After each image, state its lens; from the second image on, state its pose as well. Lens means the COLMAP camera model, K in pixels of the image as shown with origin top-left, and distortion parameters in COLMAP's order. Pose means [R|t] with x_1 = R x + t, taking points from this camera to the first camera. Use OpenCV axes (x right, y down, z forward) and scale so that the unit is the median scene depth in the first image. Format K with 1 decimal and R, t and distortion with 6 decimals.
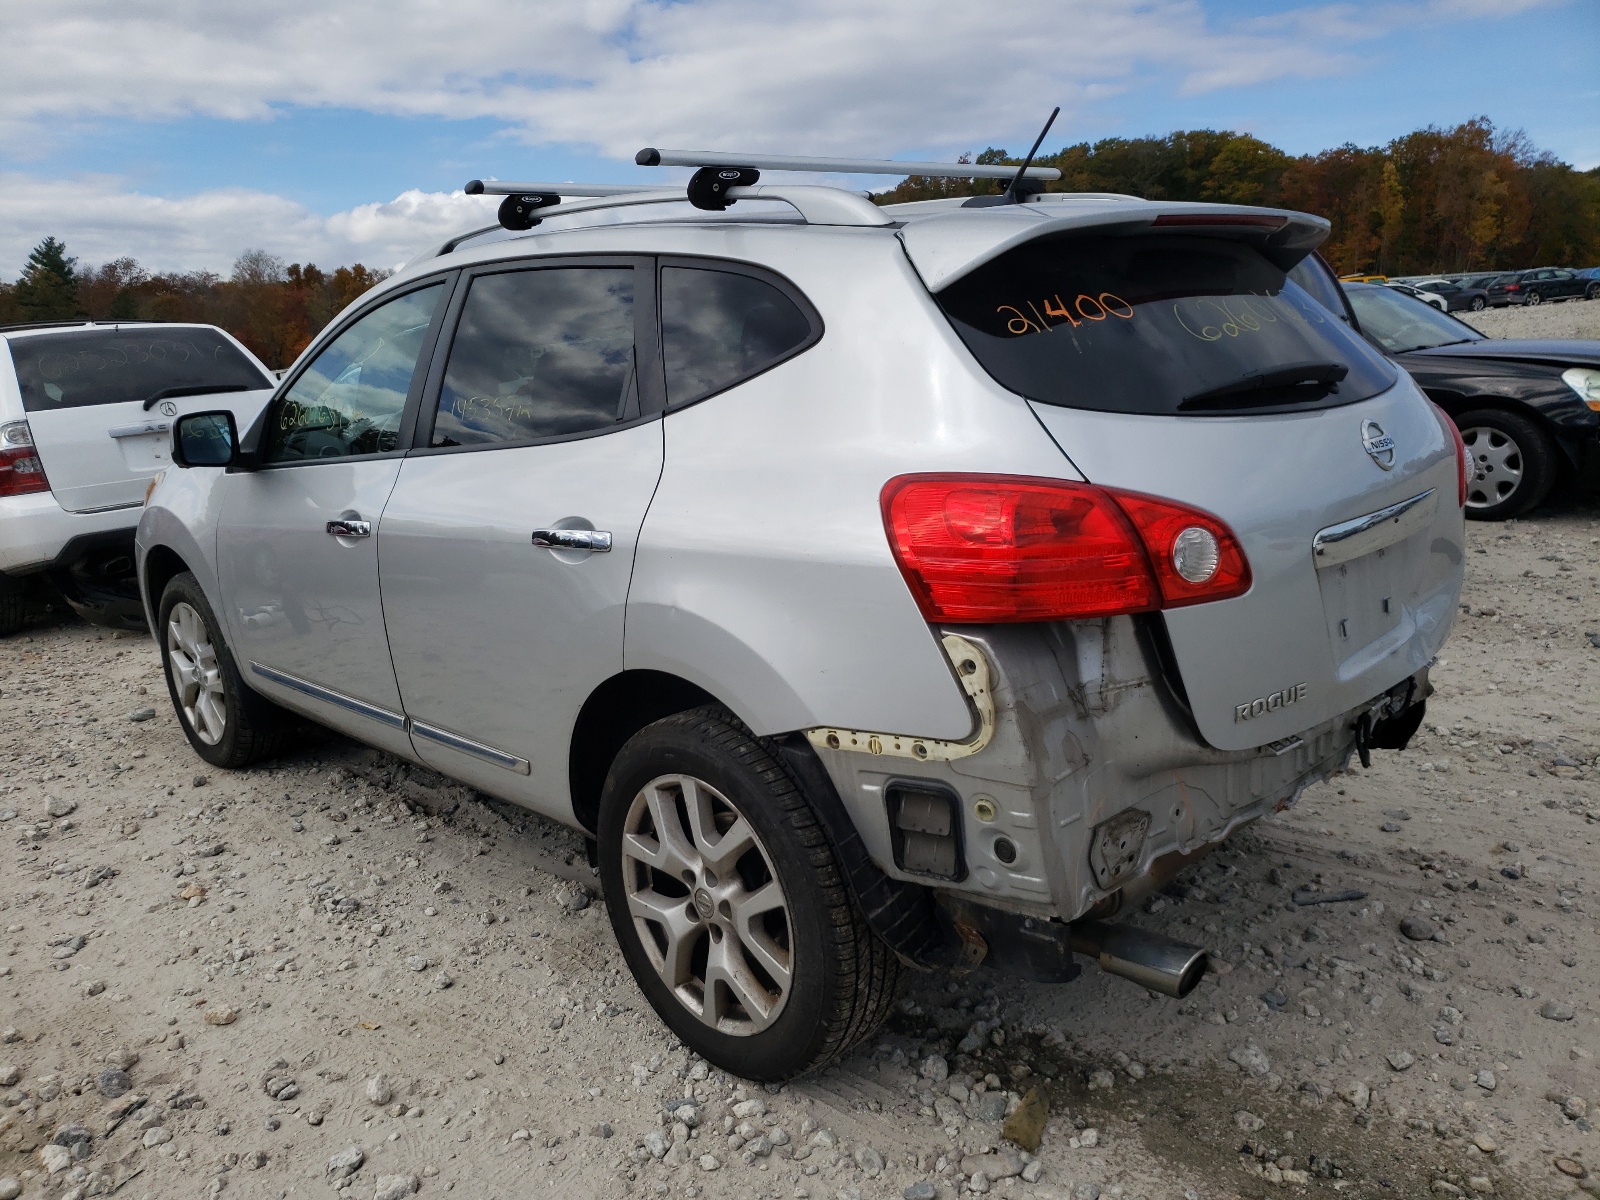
lens RADIAL K [[1211.2, 0, 800.0], [0, 1211.2, 600.0], [0, 0, 1]] dist [-0.041828, 0.092245]
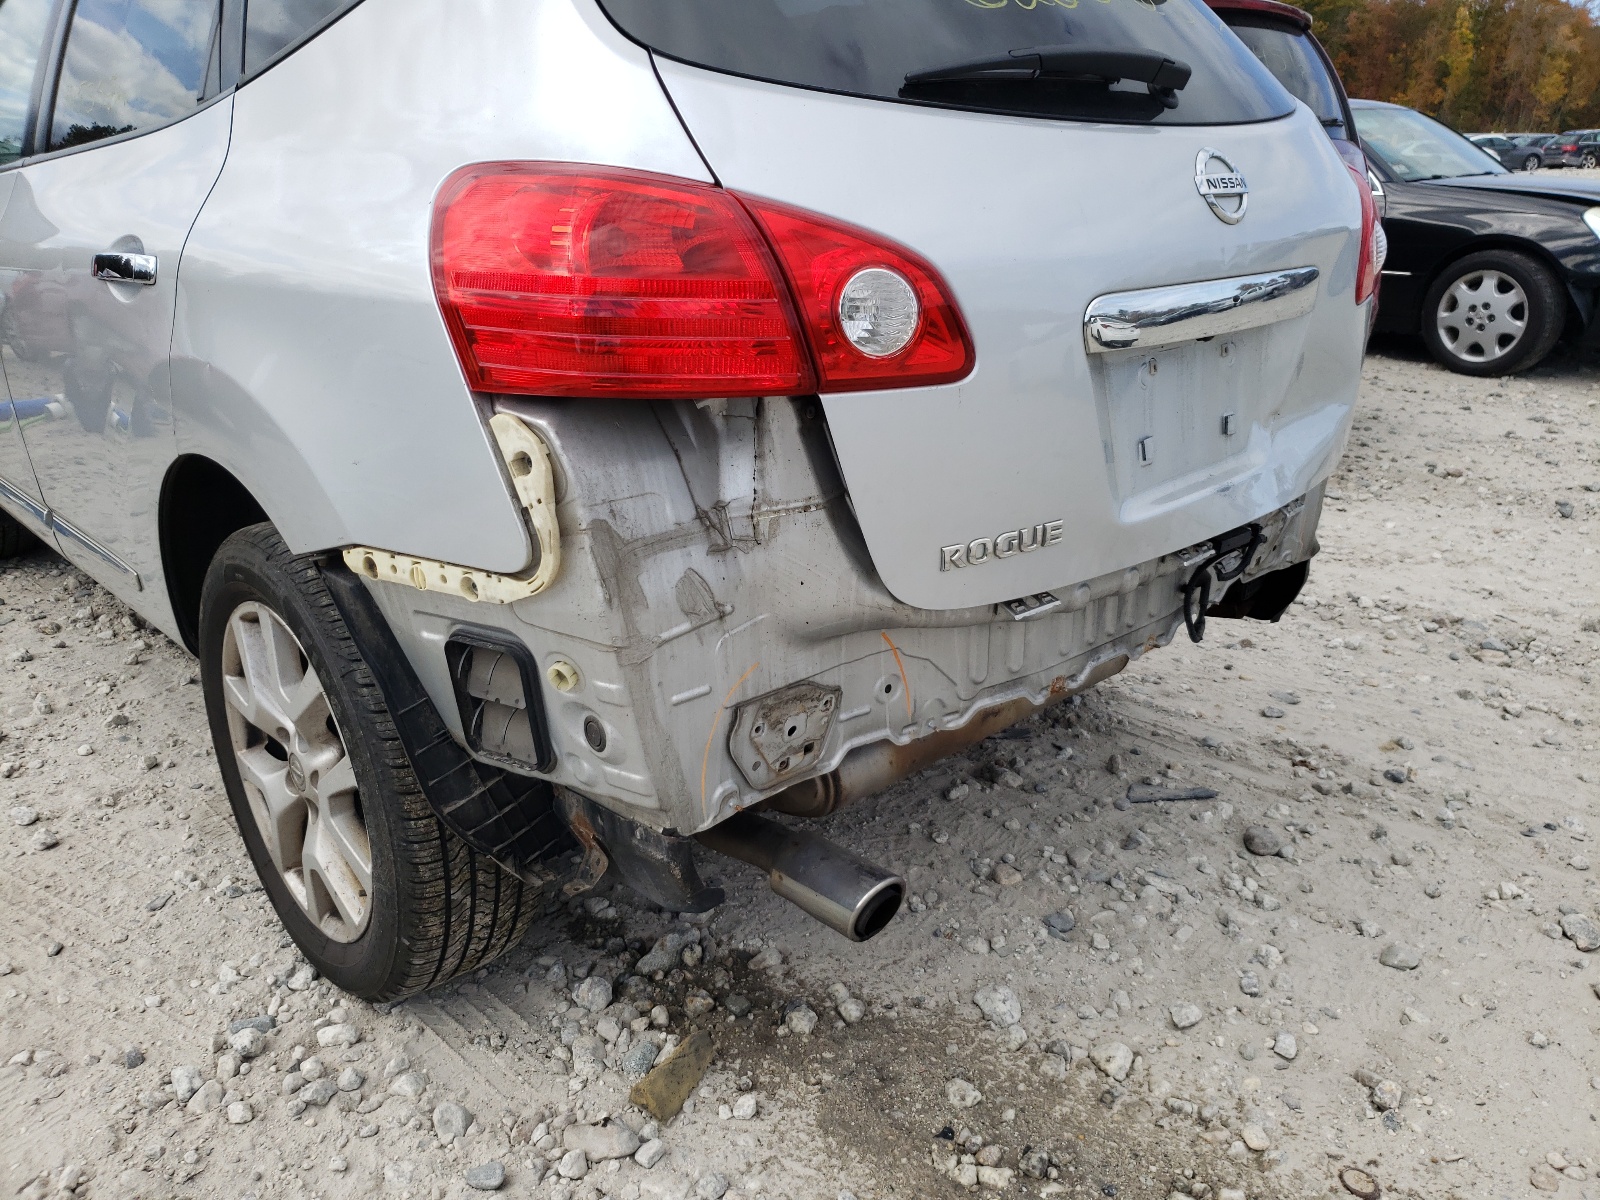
lens RADIAL K [[1229.3, 0, 800.0], [0, 1229.3, 600.0], [0, 0, 1]] dist [-0.008137, 0.030334]
pose [[0.998309, 0.056570, 0.013385, 0.216178], [-0.057861, 0.989166, 0.134915, 0.022320], [-0.005607, -0.135461, 0.990767, 0.244914]]
